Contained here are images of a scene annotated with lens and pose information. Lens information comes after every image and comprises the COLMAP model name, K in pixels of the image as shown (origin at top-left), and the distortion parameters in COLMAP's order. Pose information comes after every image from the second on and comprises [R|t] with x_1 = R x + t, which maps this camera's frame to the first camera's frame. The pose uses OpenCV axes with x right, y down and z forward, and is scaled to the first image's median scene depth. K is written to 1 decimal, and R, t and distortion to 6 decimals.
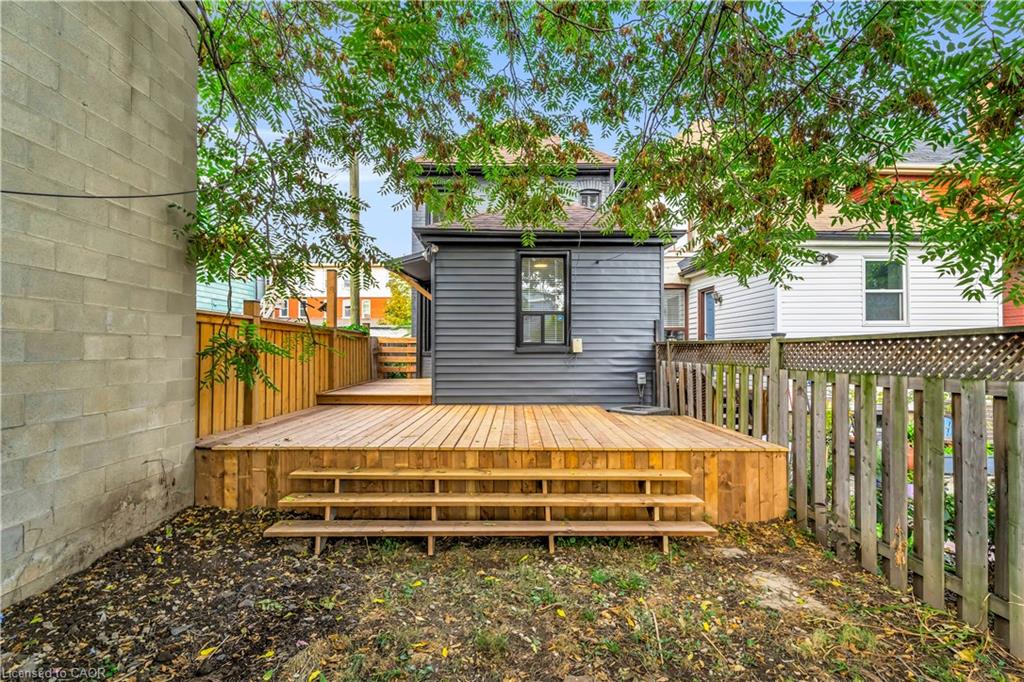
lens RADIAL K [[464.6, 0, 514.1], [0, 464.6, 340.8], [0, 0, 1]] dist [-0.000602, 0.000324]
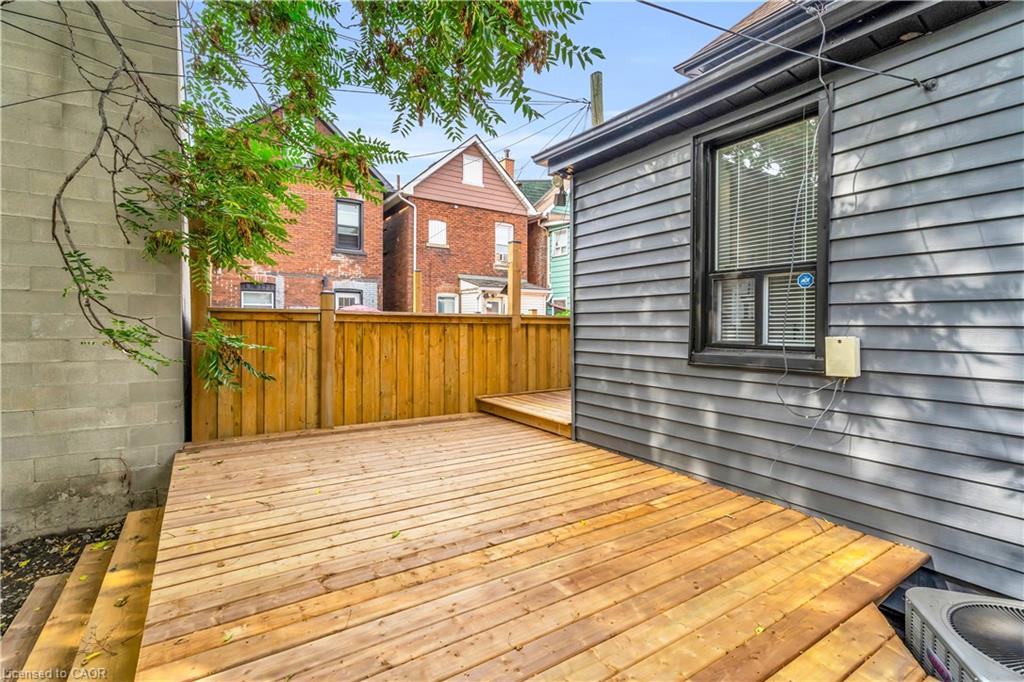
lens RADIAL K [[470.2, 0, 509.5], [0, 470.2, 334.2], [0, 0, 1]] dist [0.000282, 0.000154]
pose [[0.539082, 0.015711, -0.842107, 0.459593], [0.013277, 0.999543, 0.027148, -0.028862], [0.842149, -0.025815, 0.538627, 0.928469]]
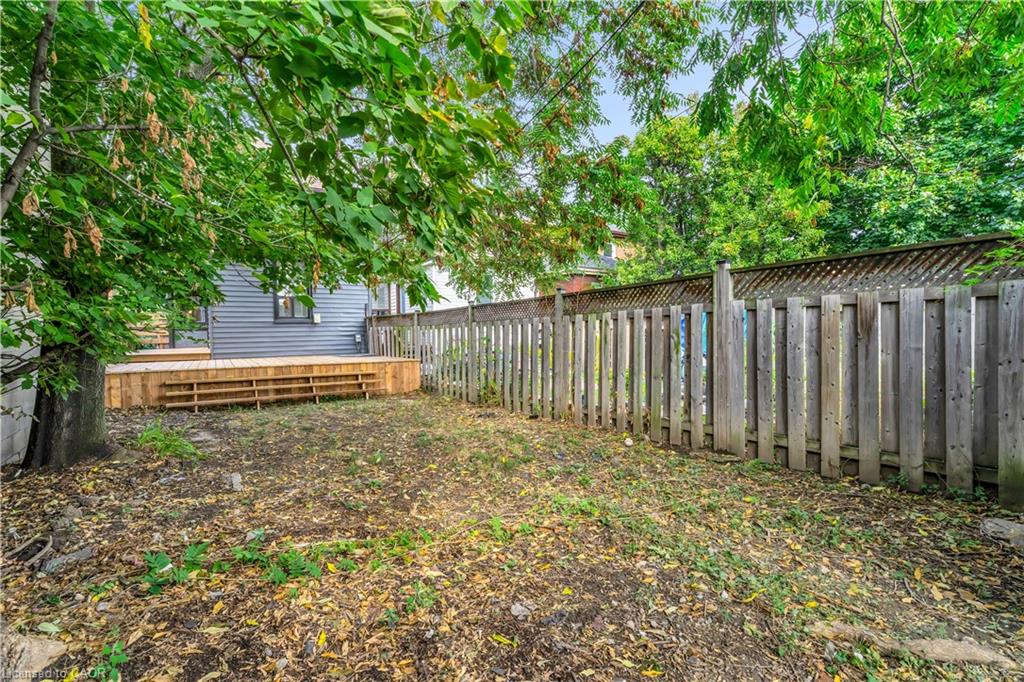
lens RADIAL K [[470.2, 0, 509.5], [0, 470.2, 334.2], [0, 0, 1]] dist [0.000282, 0.000154]
pose [[0.842570, -0.016380, 0.538338, -0.277287], [0.005445, 0.999745, 0.021897, 0.050185], [-0.538560, -0.015518, 0.842444, -1.120486]]
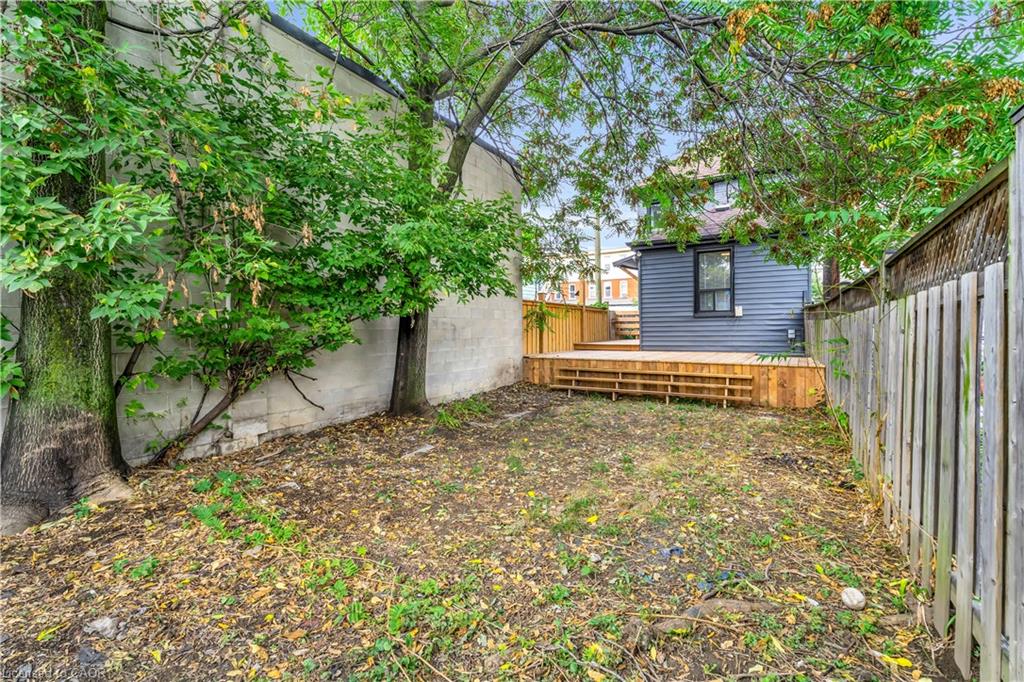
lens RADIAL K [[464.6, 0, 514.1], [0, 464.6, 340.8], [0, 0, 1]] dist [-0.000602, 0.000324]
pose [[0.848961, 0.003469, -0.528444, 0.472586], [0.021499, 0.998924, 0.041096, 0.042371], [0.528017, -0.046250, 0.847973, -0.923246]]
